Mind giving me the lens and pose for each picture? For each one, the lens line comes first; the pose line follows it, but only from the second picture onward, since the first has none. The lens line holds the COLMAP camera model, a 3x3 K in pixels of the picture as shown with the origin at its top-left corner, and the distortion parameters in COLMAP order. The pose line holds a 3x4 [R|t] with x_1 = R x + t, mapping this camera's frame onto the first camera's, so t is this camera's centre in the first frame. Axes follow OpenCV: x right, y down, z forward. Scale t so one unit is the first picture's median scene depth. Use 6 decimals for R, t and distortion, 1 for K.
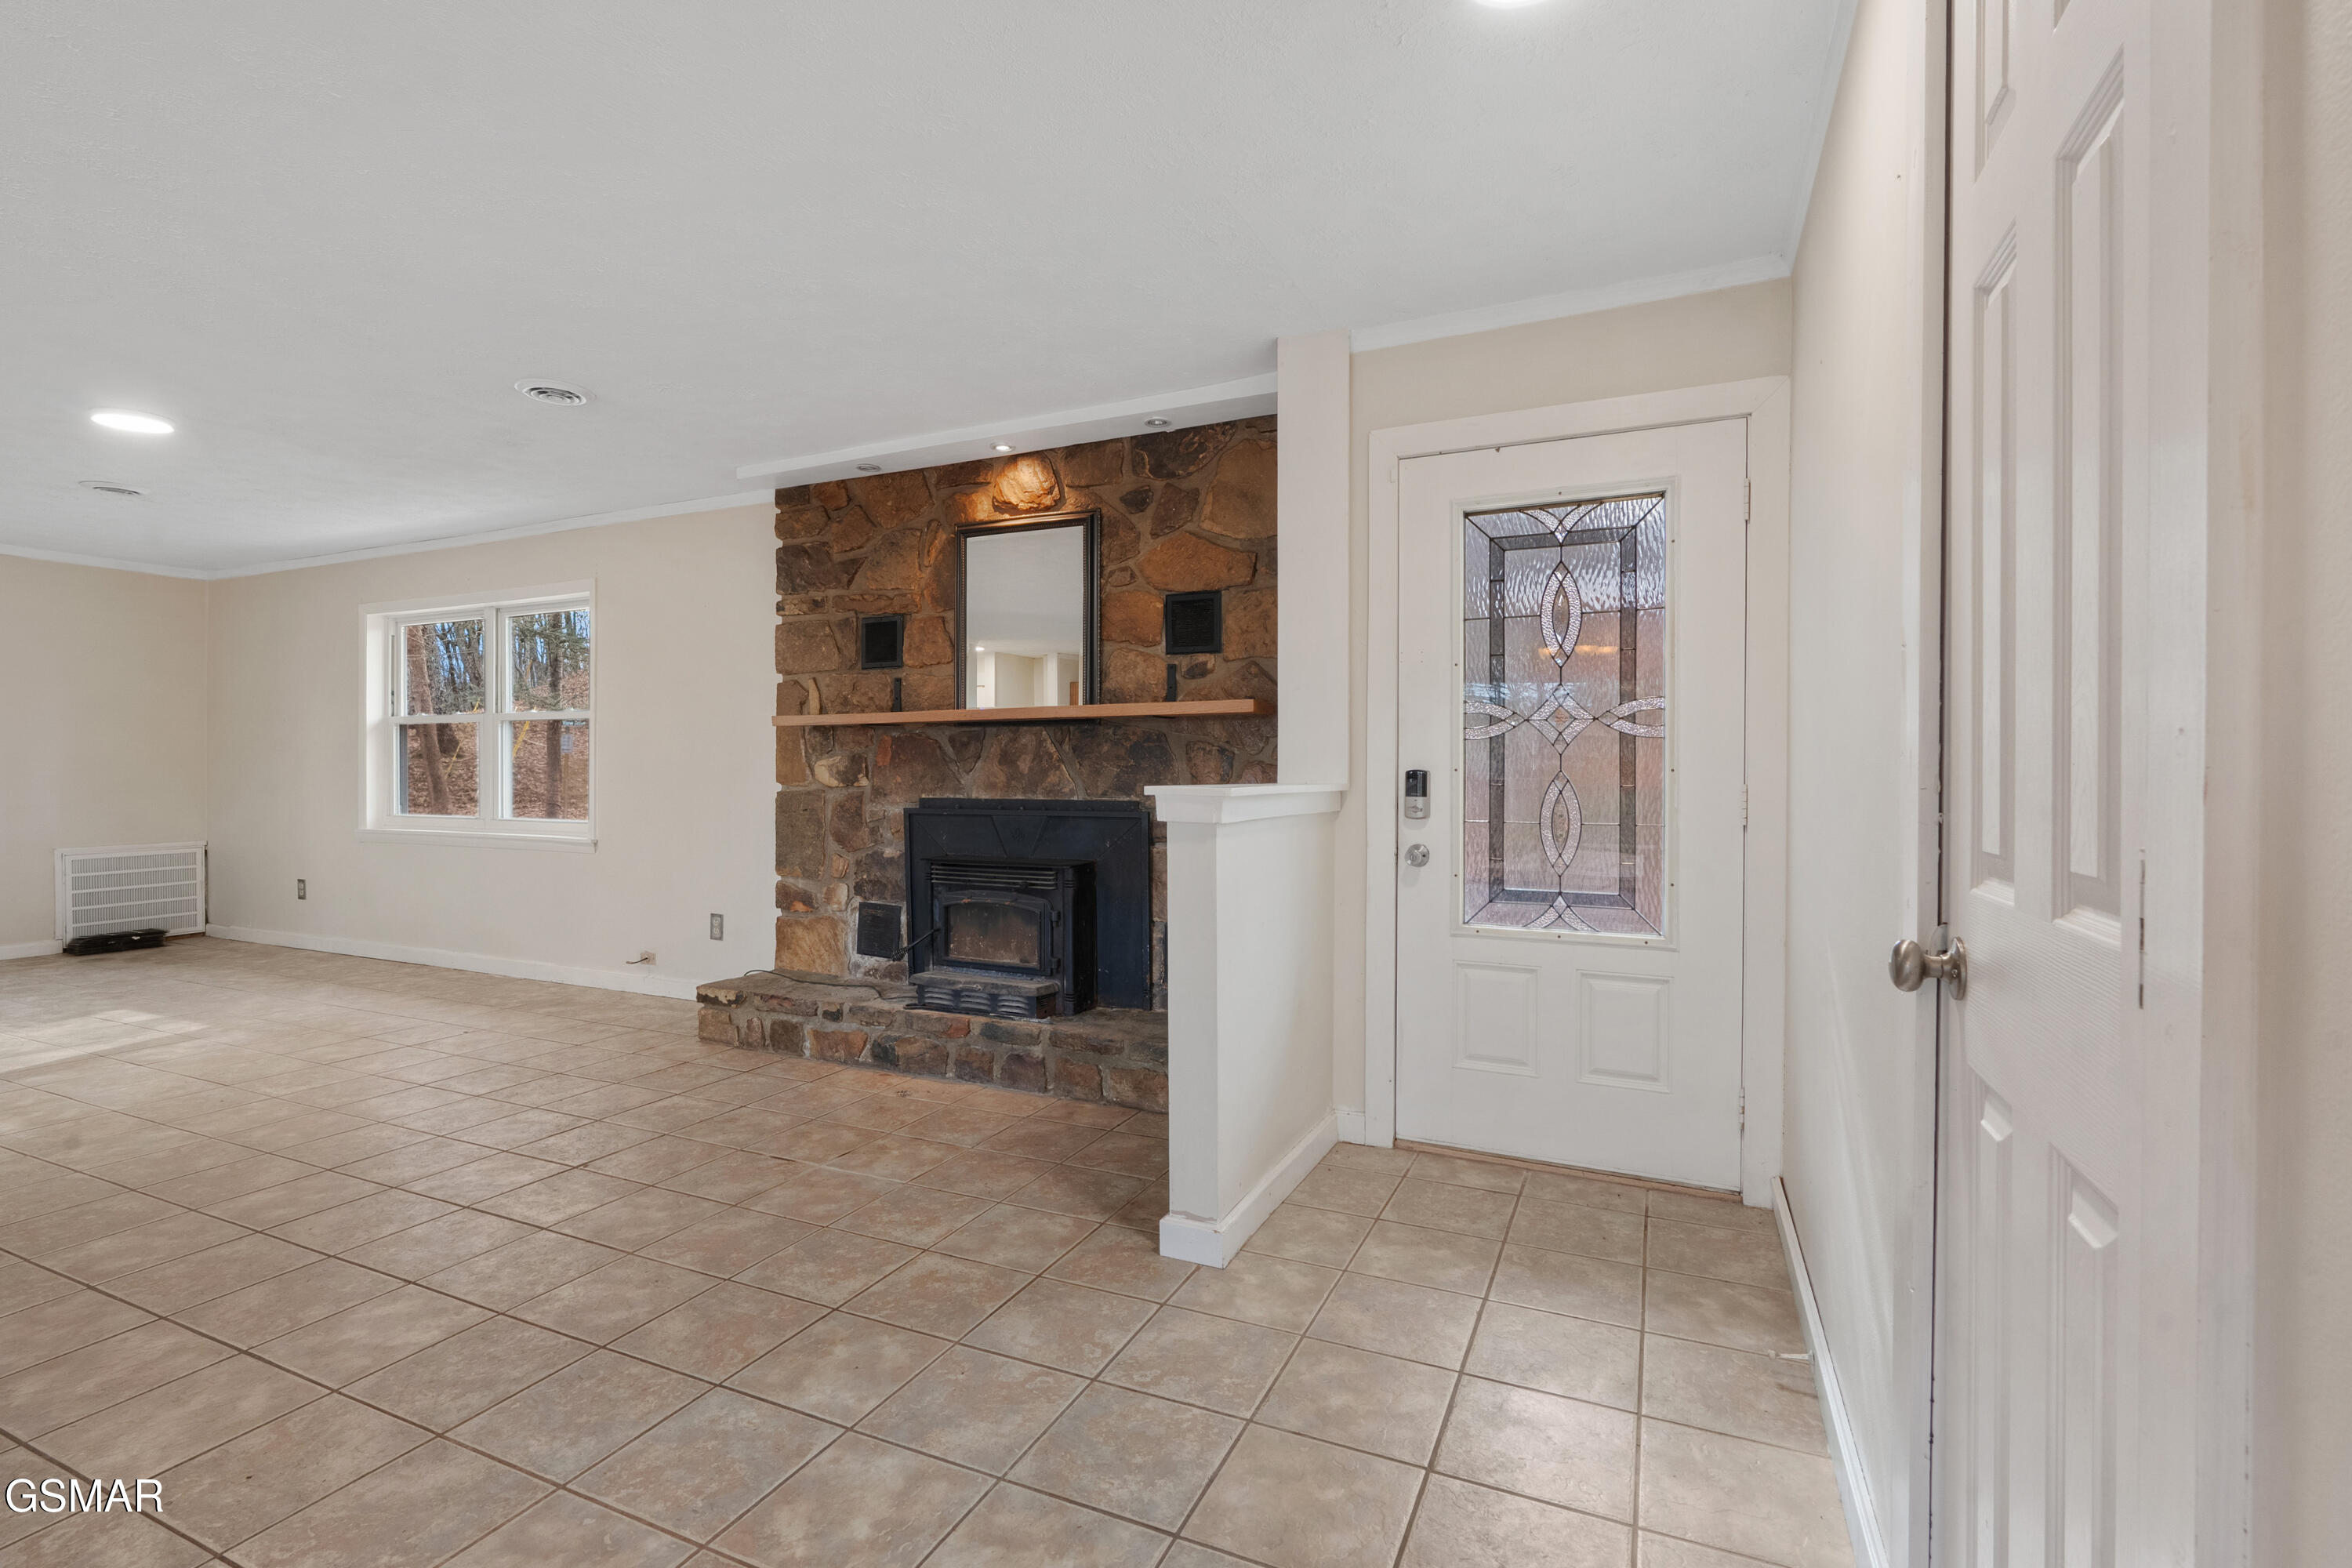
lens RADIAL K [[1070.6, 0, 1170.1], [0, 1070.6, 780.4], [0, 0, 1]] dist [-0.012503, 0.005300]
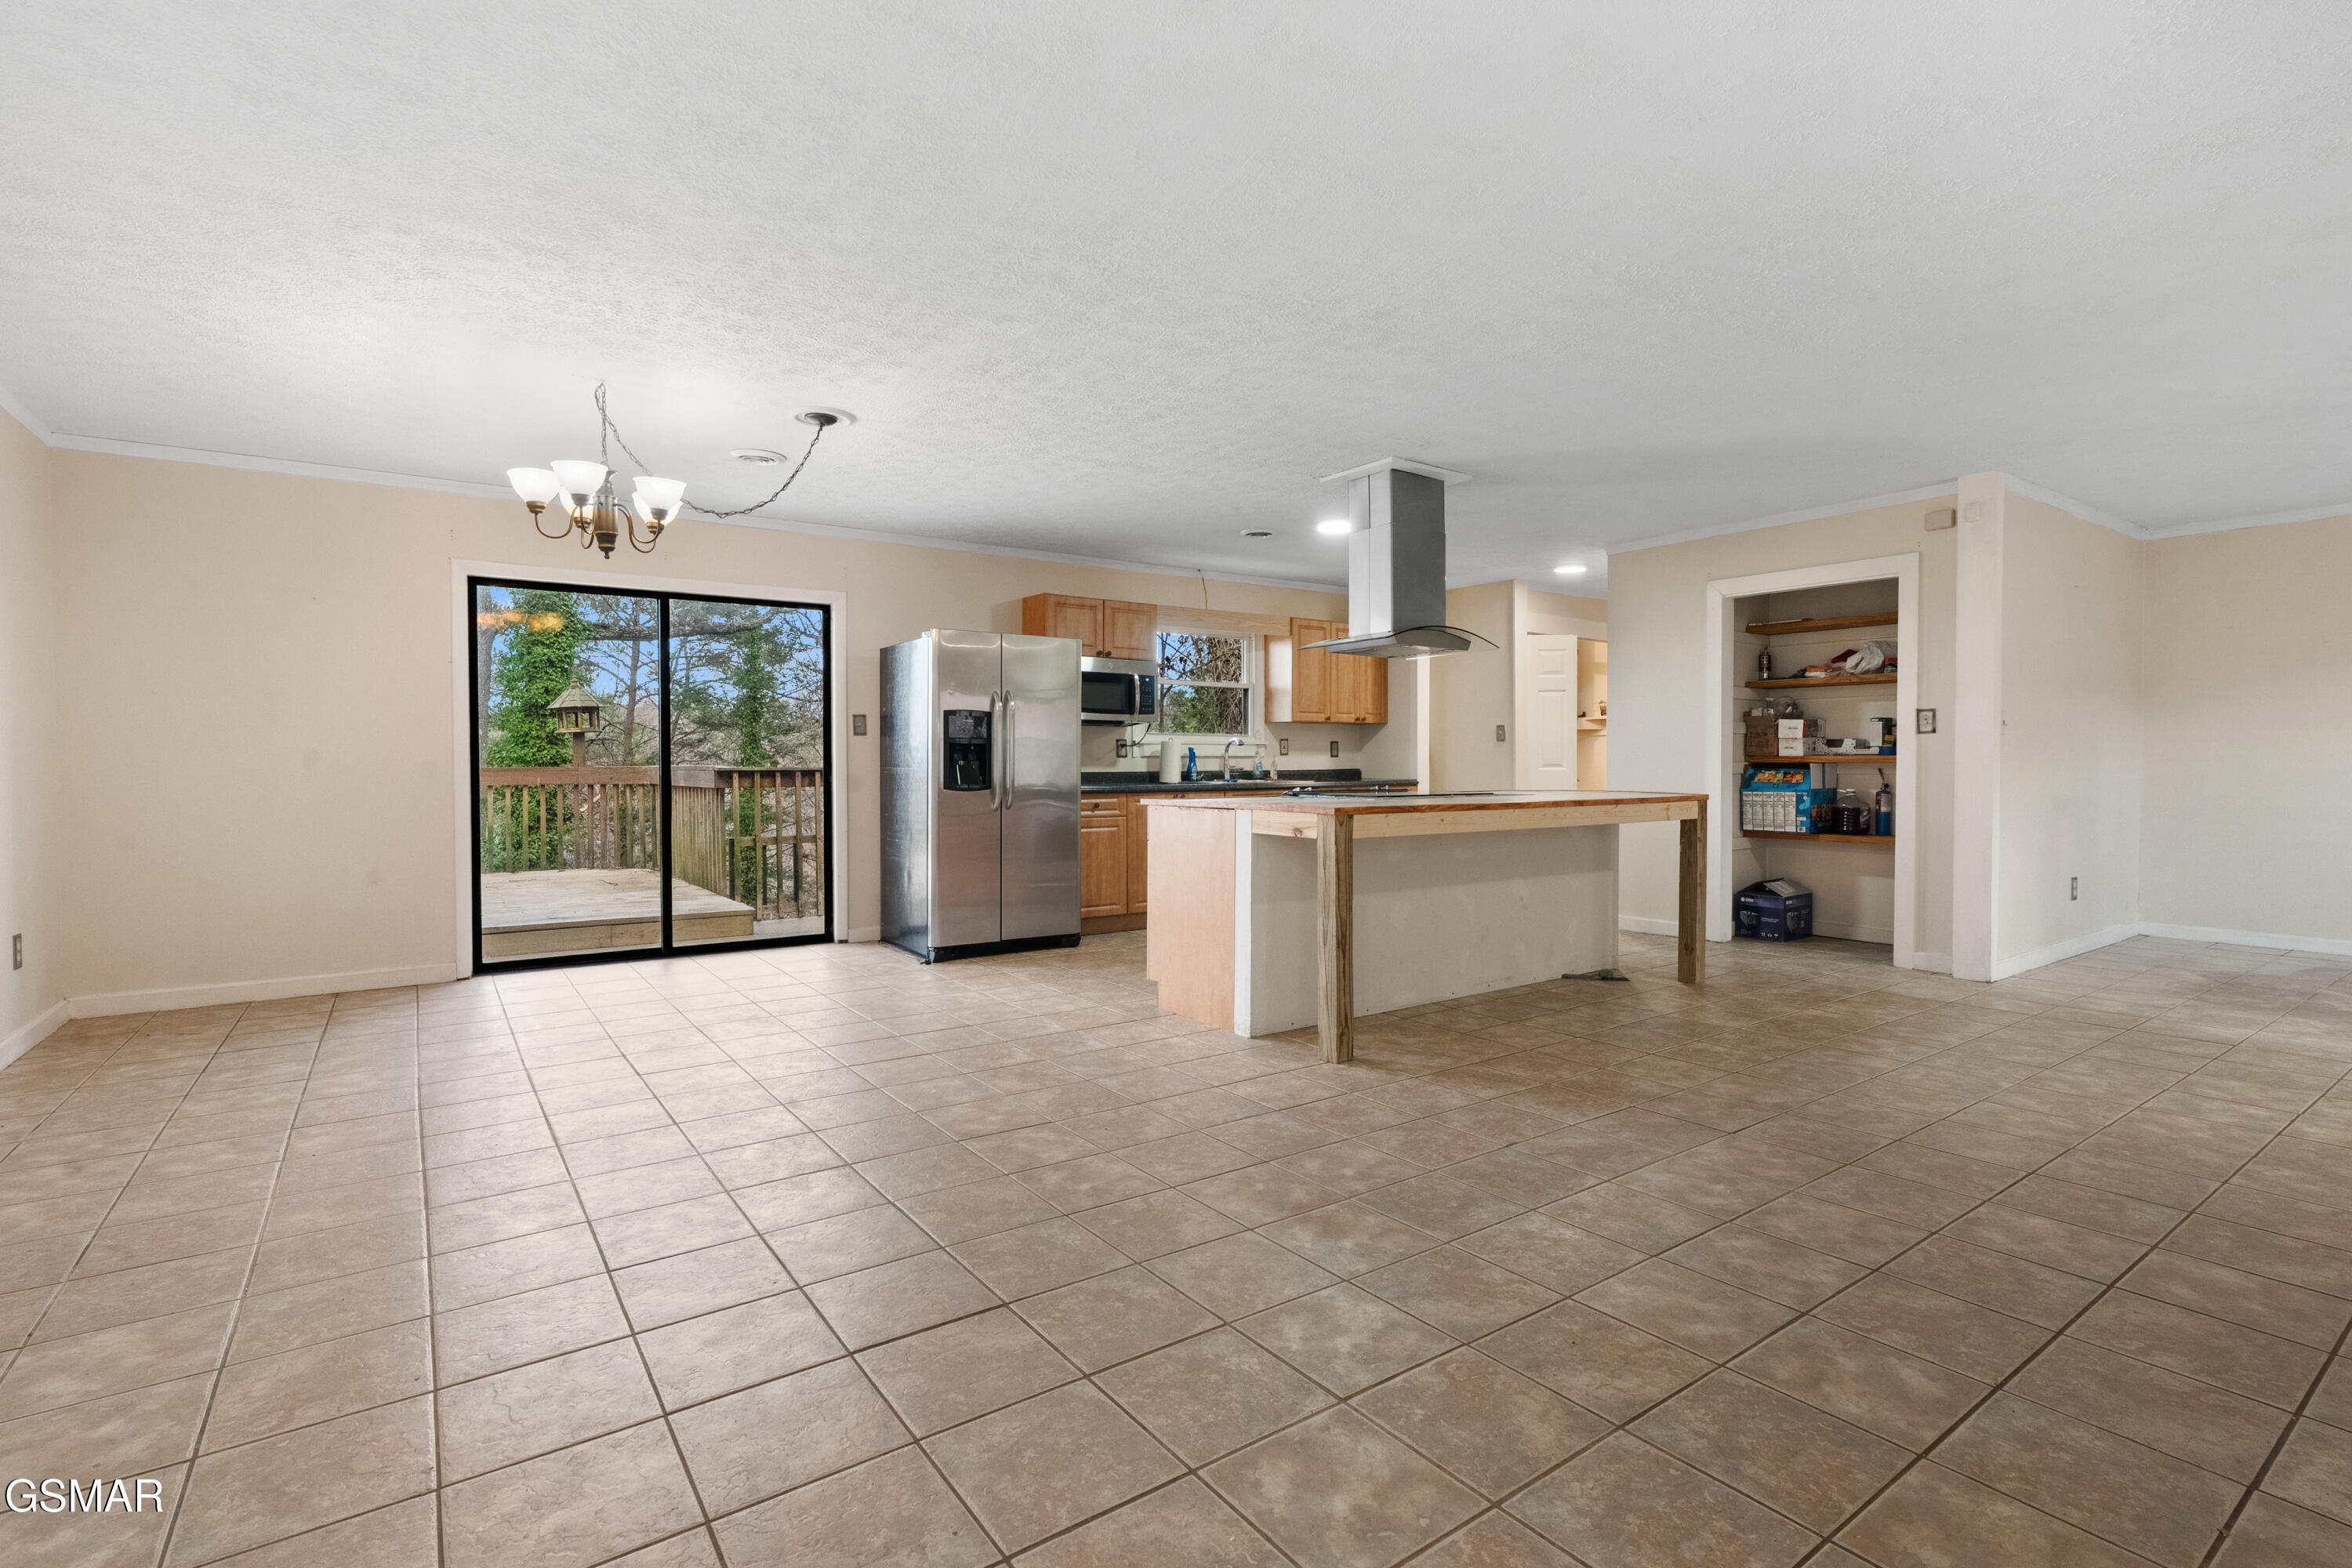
lens RADIAL K [[1070.6, 0, 1168.8], [0, 1070.6, 788.1], [0, 0, 1]] dist [-0.012503, 0.005300]
pose [[-0.495454, 0.018034, -0.868447, 0.133179], [-0.007342, 0.999662, 0.024948, 0.013840], [0.868603, 0.018737, -0.495154, 0.471202]]
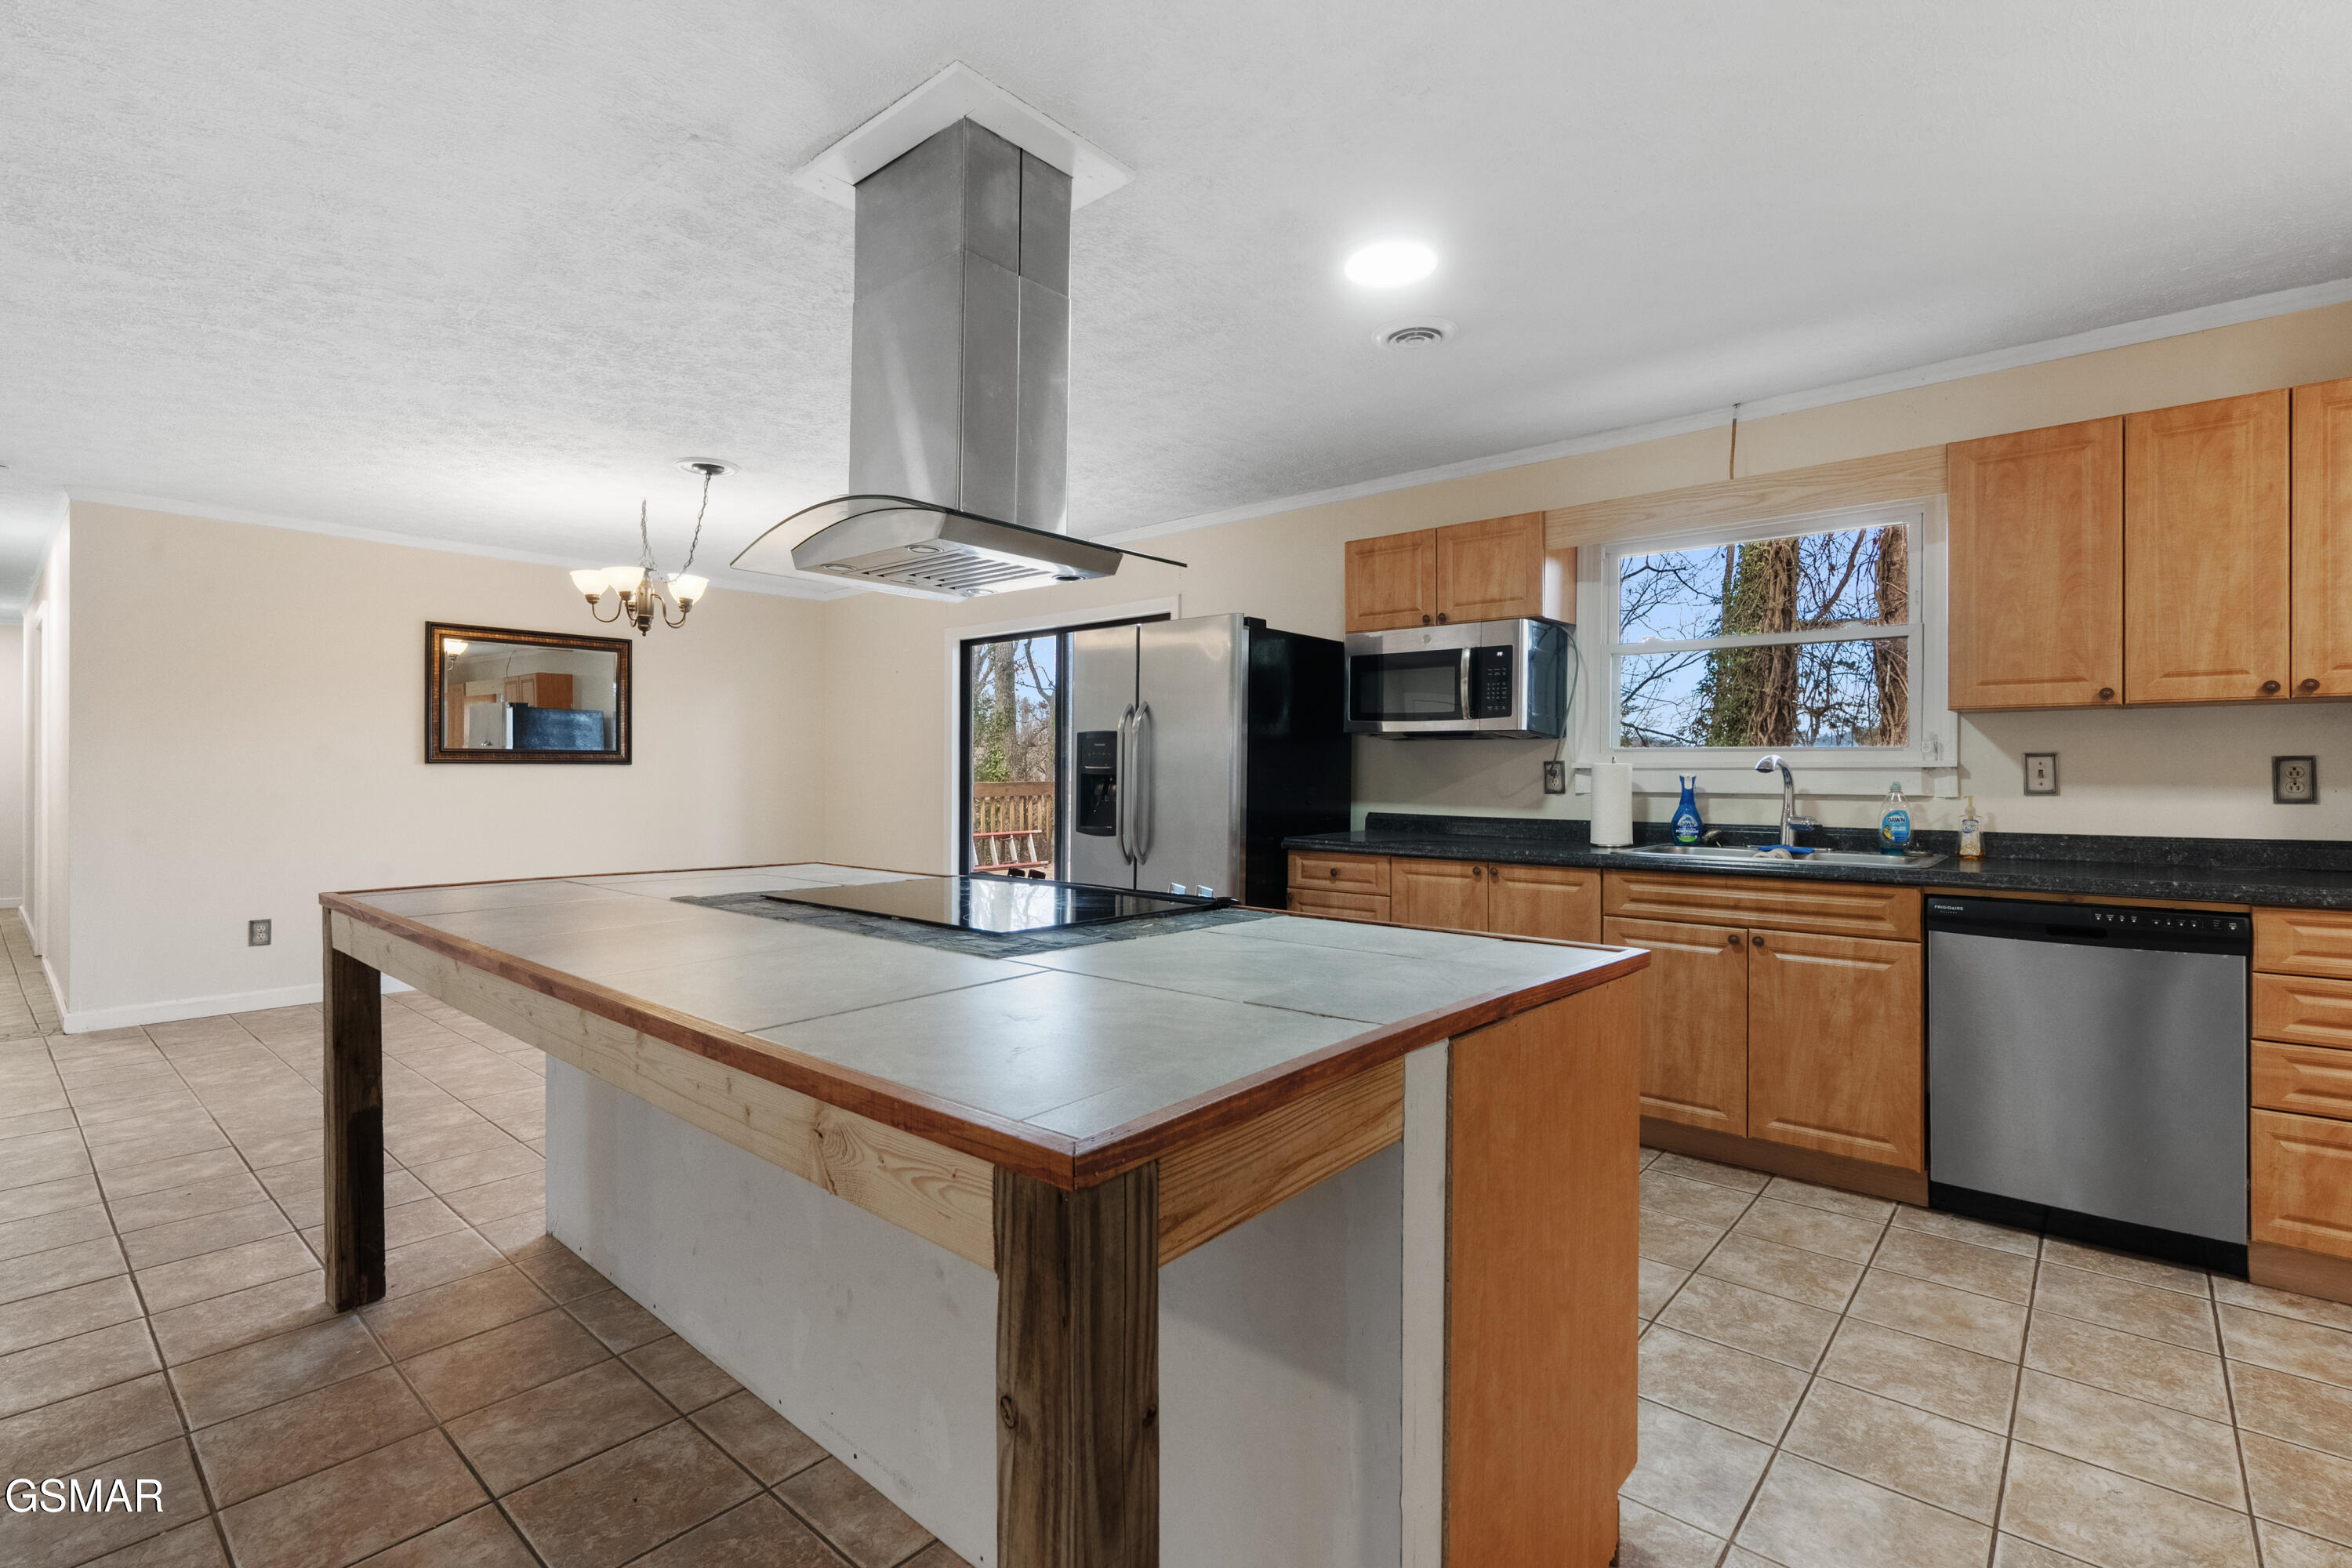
lens RADIAL K [[1070.6, 0, 1190.9], [0, 1070.6, 777.2], [0, 0, 1]] dist [-0.012503, 0.005300]
pose [[-0.962520, -0.006712, 0.271128, -1.313216], [-0.003334, 0.999911, 0.012916, -0.018821], [-0.271190, 0.011527, -0.962457, 0.567784]]
